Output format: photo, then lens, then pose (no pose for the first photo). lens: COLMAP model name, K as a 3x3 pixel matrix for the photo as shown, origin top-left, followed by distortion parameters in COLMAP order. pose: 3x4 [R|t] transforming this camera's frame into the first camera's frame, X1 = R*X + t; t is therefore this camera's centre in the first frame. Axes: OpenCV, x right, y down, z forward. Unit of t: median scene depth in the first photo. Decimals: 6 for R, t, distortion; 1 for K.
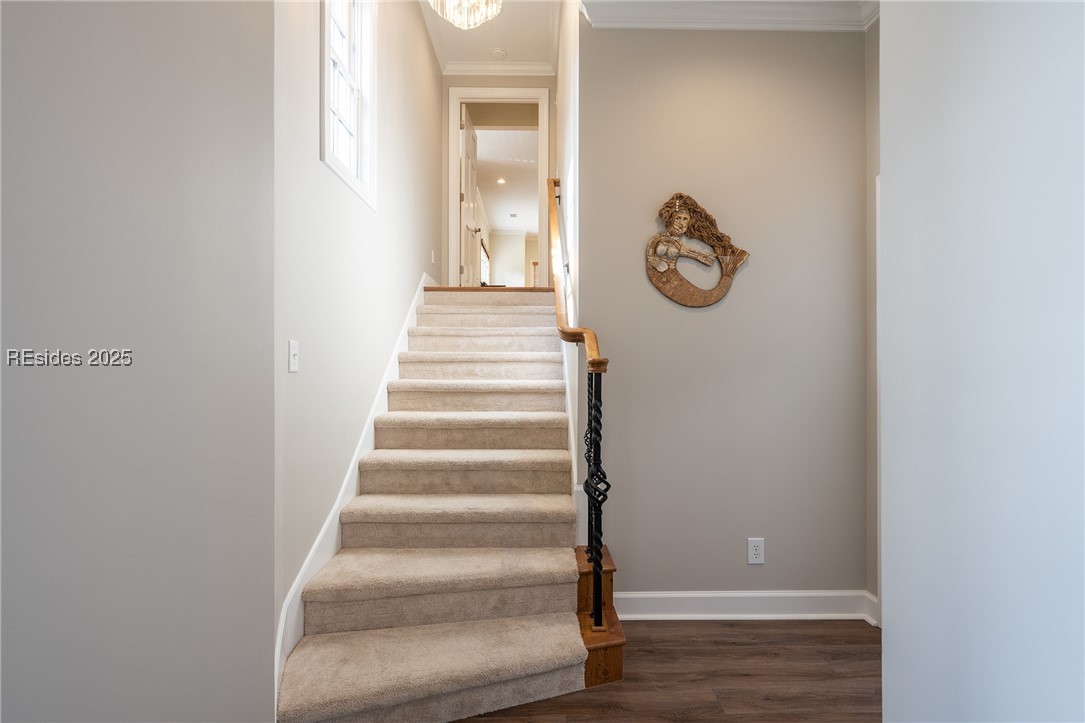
lens RADIAL K [[578.3, 0, 543.0], [0, 578.3, 362.4], [0, 0, 1]] dist [-0.000493, -0.000090]
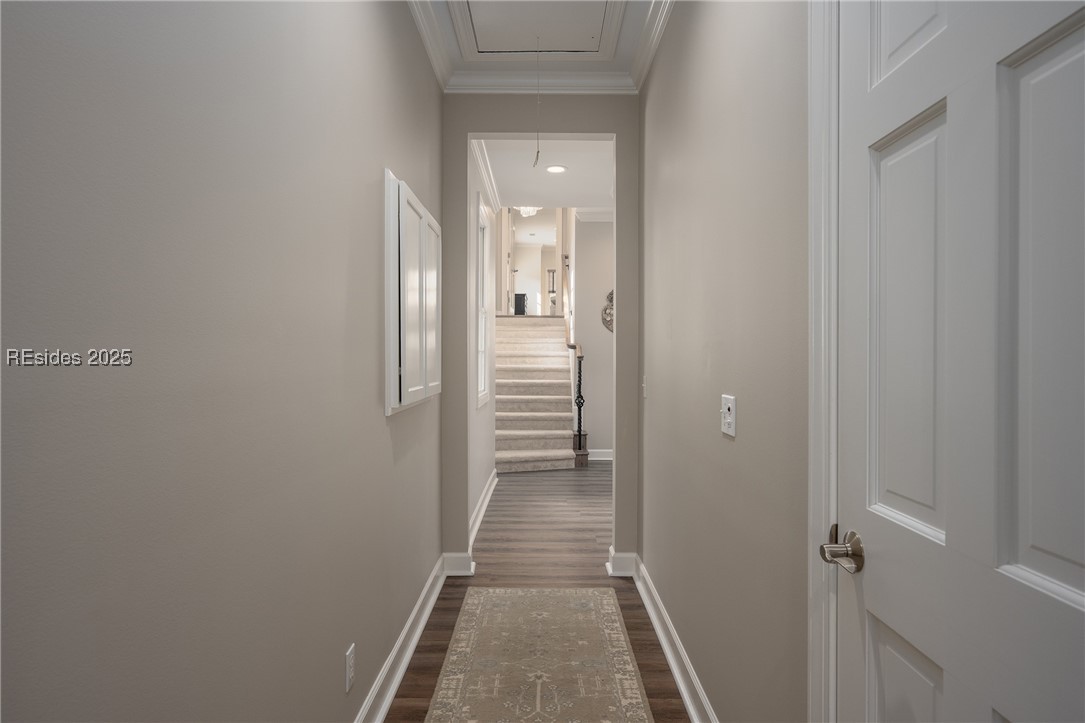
lens RADIAL K [[624.6, 0, 541.8], [0, 624.6, 359.4], [0, 0, 1]] dist [0.001473, 0.000210]
pose [[0.999793, 0.001974, -0.020251, -0.020452], [-0.001870, 0.999985, 0.005161, -0.002221], [0.020261, -0.005122, 0.999782, -1.394406]]
